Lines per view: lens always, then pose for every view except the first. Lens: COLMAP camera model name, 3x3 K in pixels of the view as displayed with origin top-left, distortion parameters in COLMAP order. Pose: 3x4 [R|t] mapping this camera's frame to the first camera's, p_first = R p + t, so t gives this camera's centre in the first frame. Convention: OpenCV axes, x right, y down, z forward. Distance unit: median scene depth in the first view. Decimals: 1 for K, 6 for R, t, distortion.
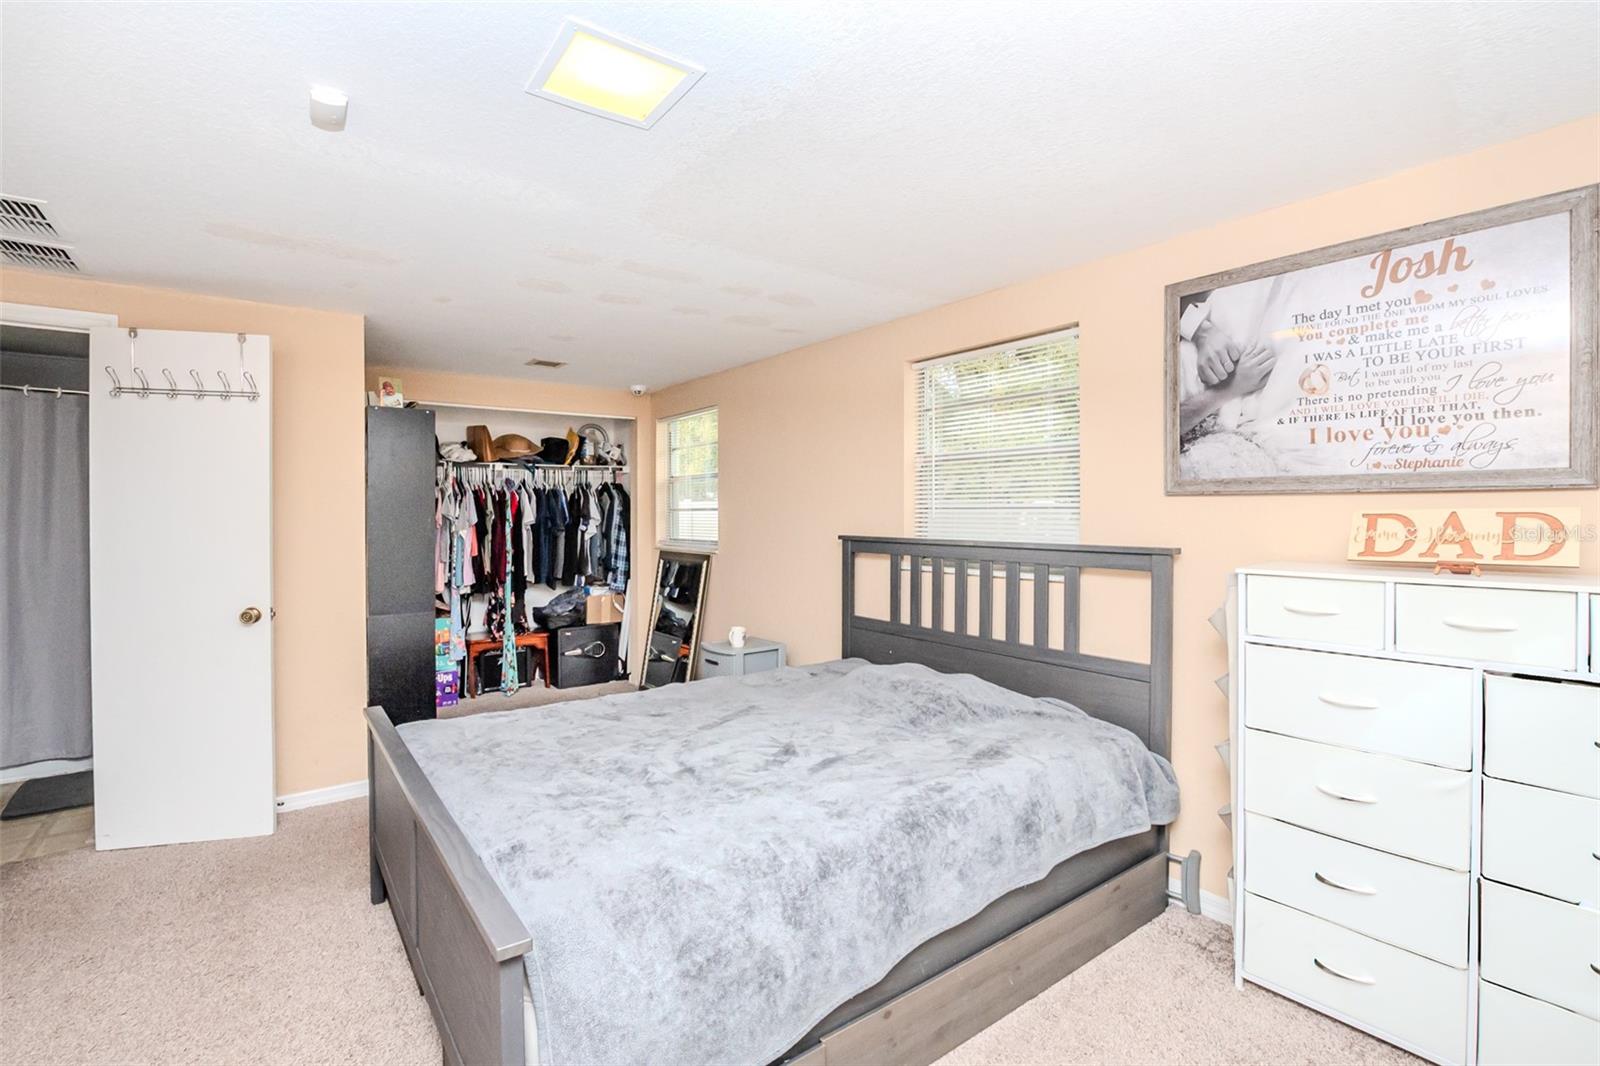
lens RADIAL K [[740.3, 0, 831.5], [0, 740.3, 522.7], [0, 0, 1]] dist [-0.024293, 0.000265]
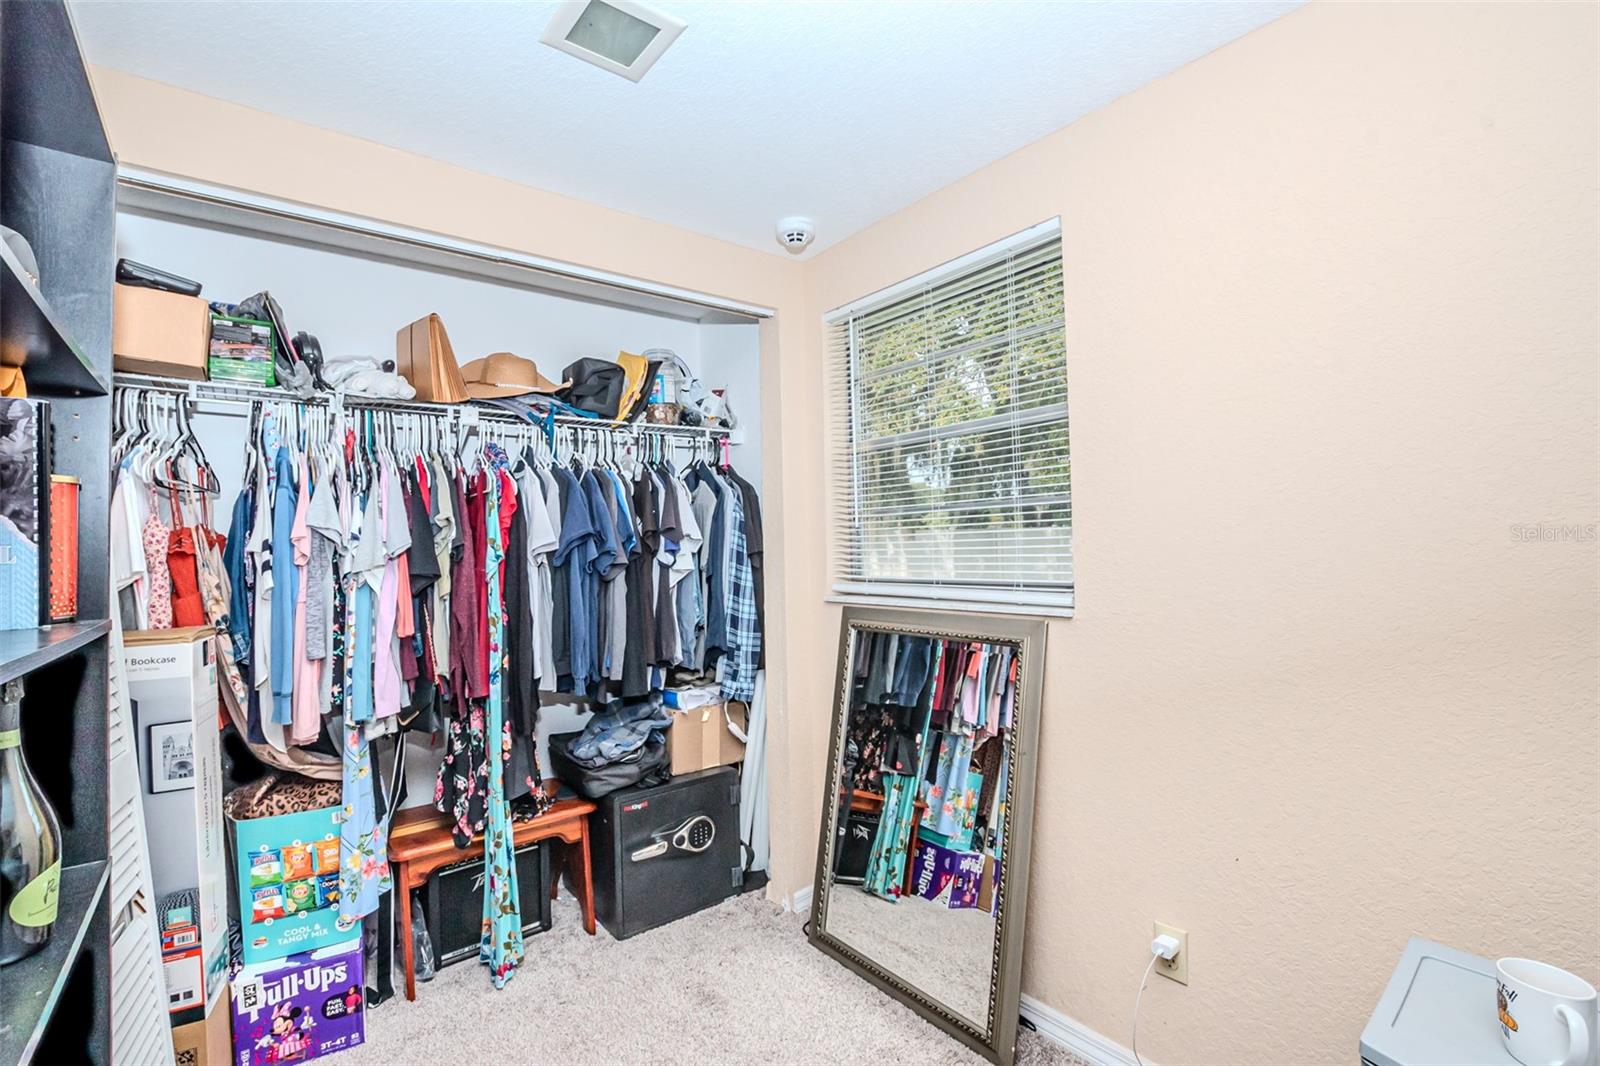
lens RADIAL K [[724.2, 0, 819.5], [0, 724.2, 539.0], [0, 0, 1]] dist [-0.034851, 0.000494]
pose [[0.999760, -0.017280, 0.013431, -0.266833], [0.017552, 0.999637, -0.020438, 0.006143], [-0.013073, 0.020669, 0.999701, 0.607854]]
